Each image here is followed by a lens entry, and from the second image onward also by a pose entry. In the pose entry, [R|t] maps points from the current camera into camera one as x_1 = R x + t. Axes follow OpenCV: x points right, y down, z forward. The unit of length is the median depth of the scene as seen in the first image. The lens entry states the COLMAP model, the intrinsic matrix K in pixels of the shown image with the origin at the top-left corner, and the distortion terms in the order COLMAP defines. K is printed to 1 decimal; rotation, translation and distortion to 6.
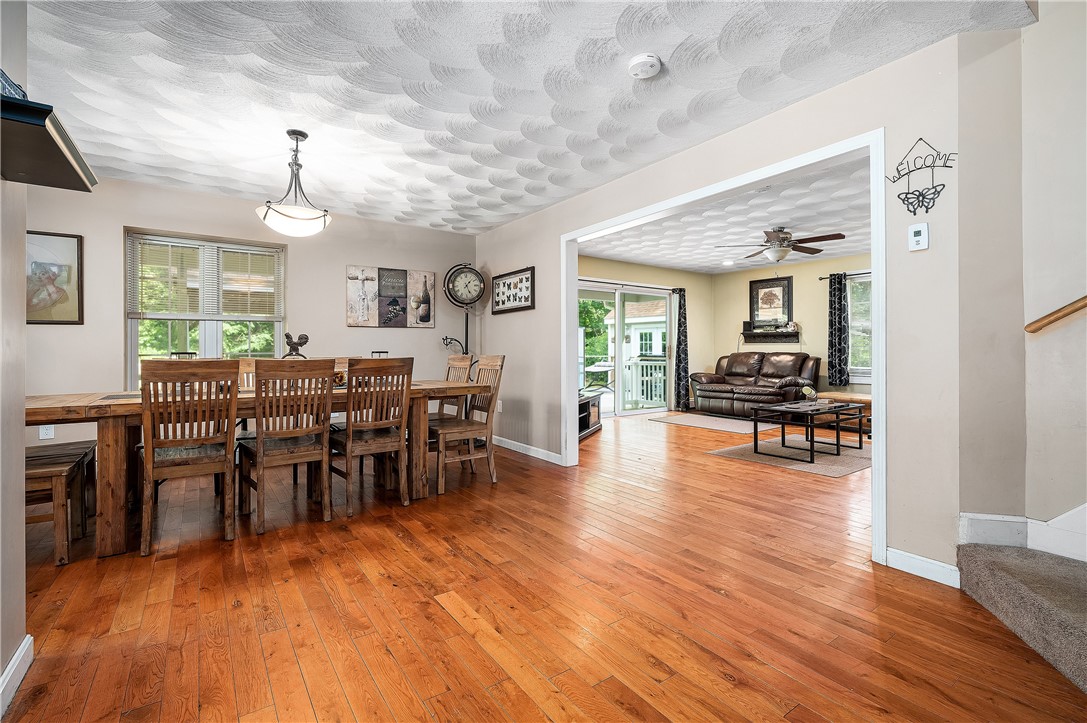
lens RADIAL K [[484.4, 0, 541.2], [0, 484.4, 345.3], [0, 0, 1]] dist [0.001752, 0.000224]
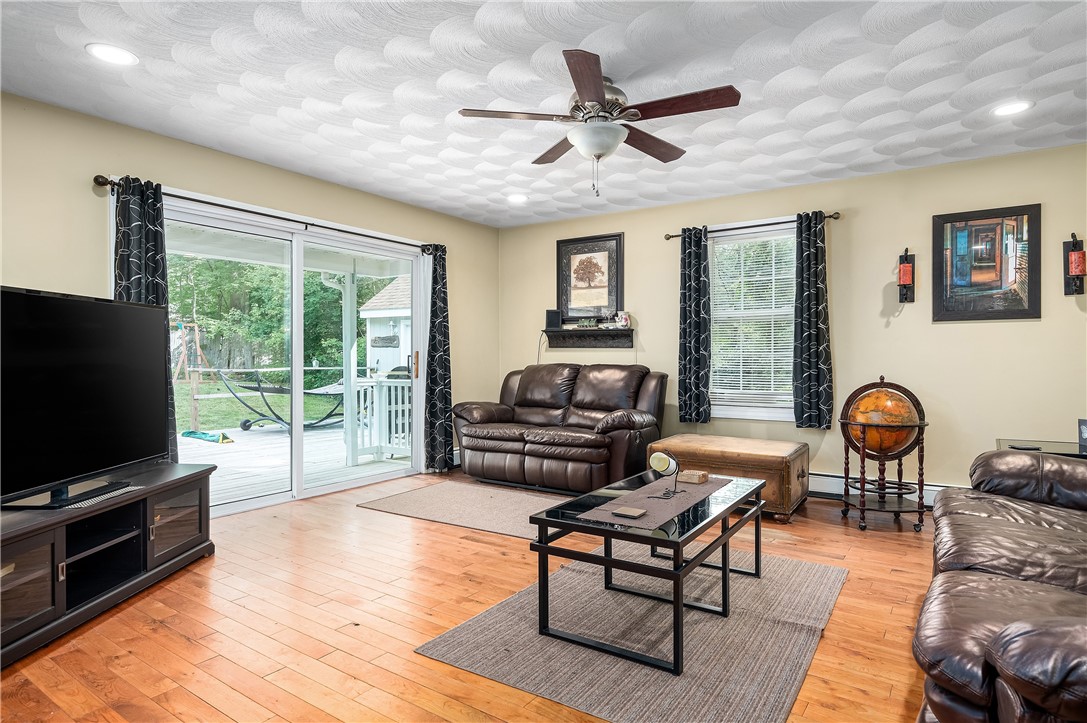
lens RADIAL K [[612.5, 0, 540.3], [0, 612.5, 350.4], [0, 0, 1]] dist [0.001585, -0.000855]
pose [[0.939078, 0.003822, 0.343683, 0.169269], [-0.003669, 0.999993, -0.001095, -0.000868], [-0.343684, -0.000233, 0.939085, 0.337727]]
